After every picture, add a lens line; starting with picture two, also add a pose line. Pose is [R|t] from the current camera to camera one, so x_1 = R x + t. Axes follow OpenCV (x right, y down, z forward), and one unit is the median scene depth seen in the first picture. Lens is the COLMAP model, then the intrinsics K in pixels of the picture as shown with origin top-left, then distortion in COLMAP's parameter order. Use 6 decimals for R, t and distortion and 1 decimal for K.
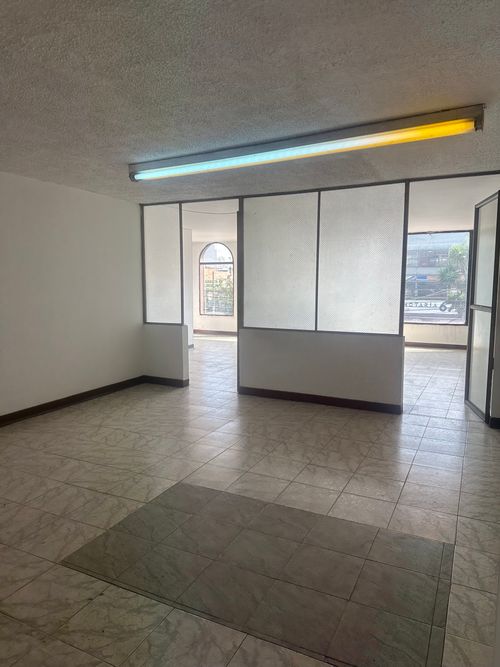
lens RADIAL K [[470.5, 0, 249.2], [0, 470.5, 322.9], [0, 0, 1]] dist [0.122700, -0.110873]
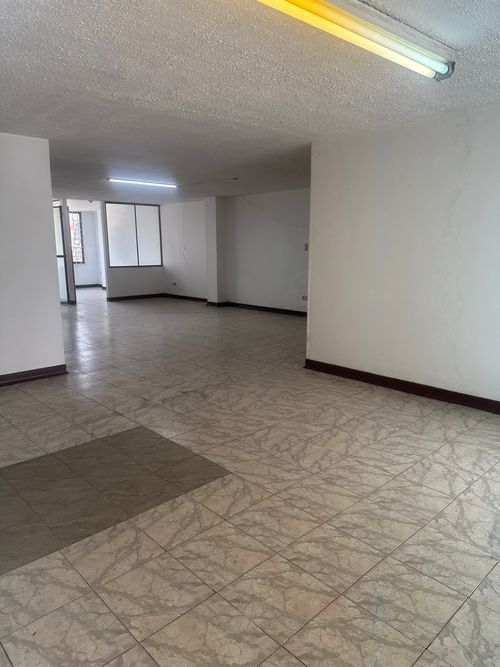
lens RADIAL K [[470.5, 0, 249.2], [0, 470.5, 322.9], [0, 0, 1]] dist [0.122700, -0.110873]
pose [[-0.354035, 0.158051, -0.921780, 0.625874], [-0.074581, 0.977706, 0.196285, -0.118932], [0.932254, 0.138239, -0.334355, 1.306320]]
